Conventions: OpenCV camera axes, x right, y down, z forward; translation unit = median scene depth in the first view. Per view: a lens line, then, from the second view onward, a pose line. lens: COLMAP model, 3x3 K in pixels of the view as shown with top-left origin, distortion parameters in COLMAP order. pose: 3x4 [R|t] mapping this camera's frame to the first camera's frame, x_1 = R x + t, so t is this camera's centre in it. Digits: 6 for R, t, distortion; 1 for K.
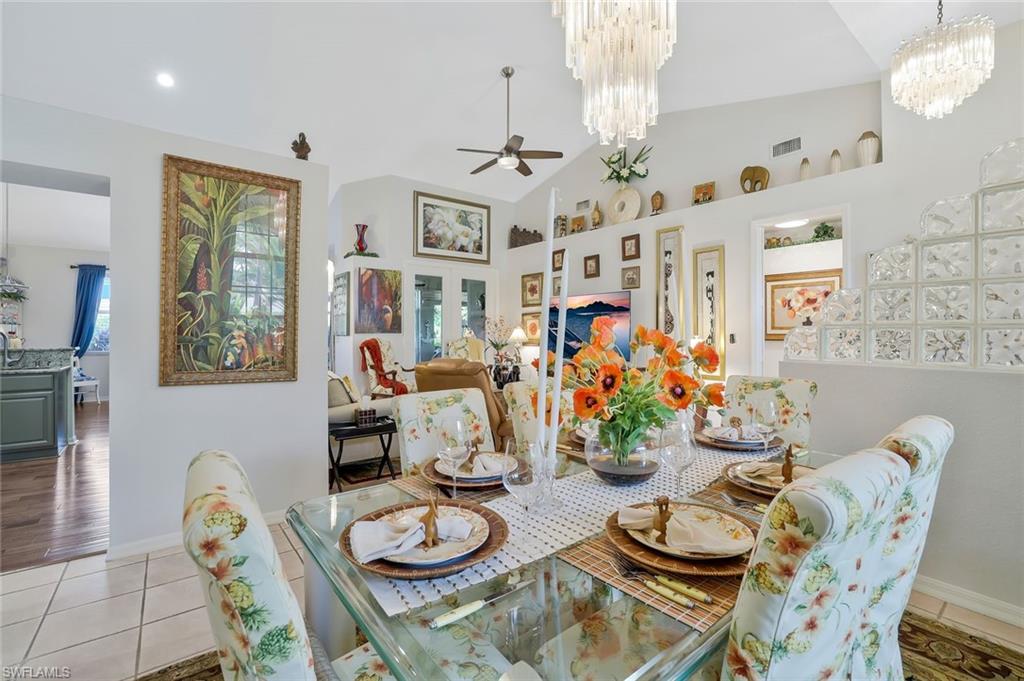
lens RADIAL K [[451.5, 0, 506.9], [0, 451.5, 335.5], [0, 0, 1]] dist [-0.043148, 0.018462]
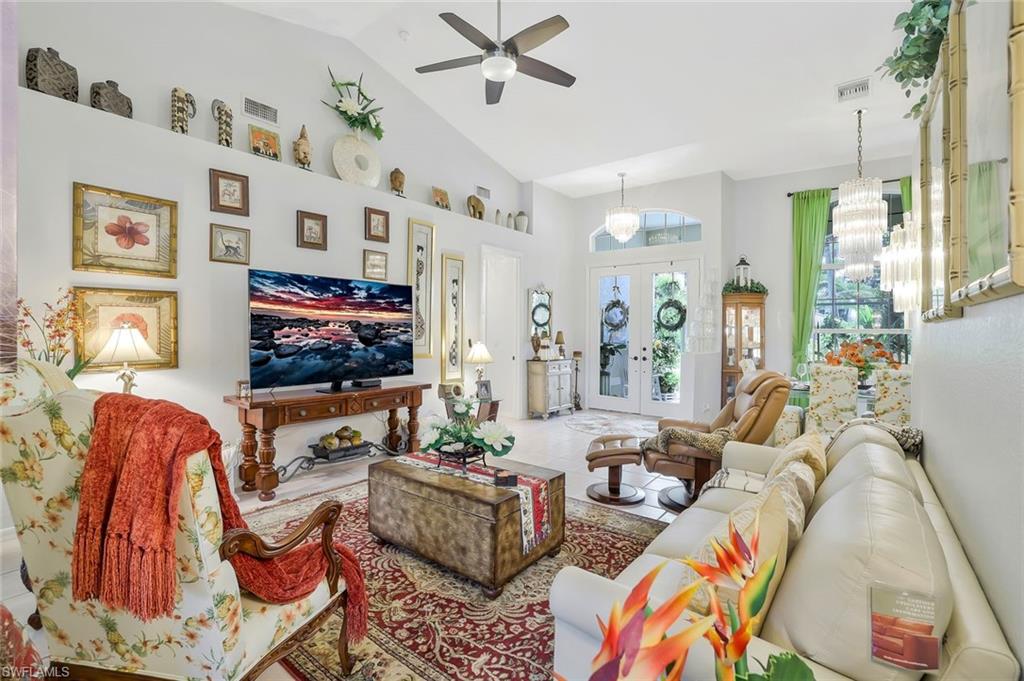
lens RADIAL K [[451.5, 0, 506.9], [0, 451.5, 335.5], [0, 0, 1]] dist [-0.043148, 0.018462]
pose [[-0.230278, -0.003384, 0.973119, -0.450985], [0.000893, 0.999993, 0.003689, -0.011787], [-0.973124, 0.001719, -0.230273, 0.853169]]
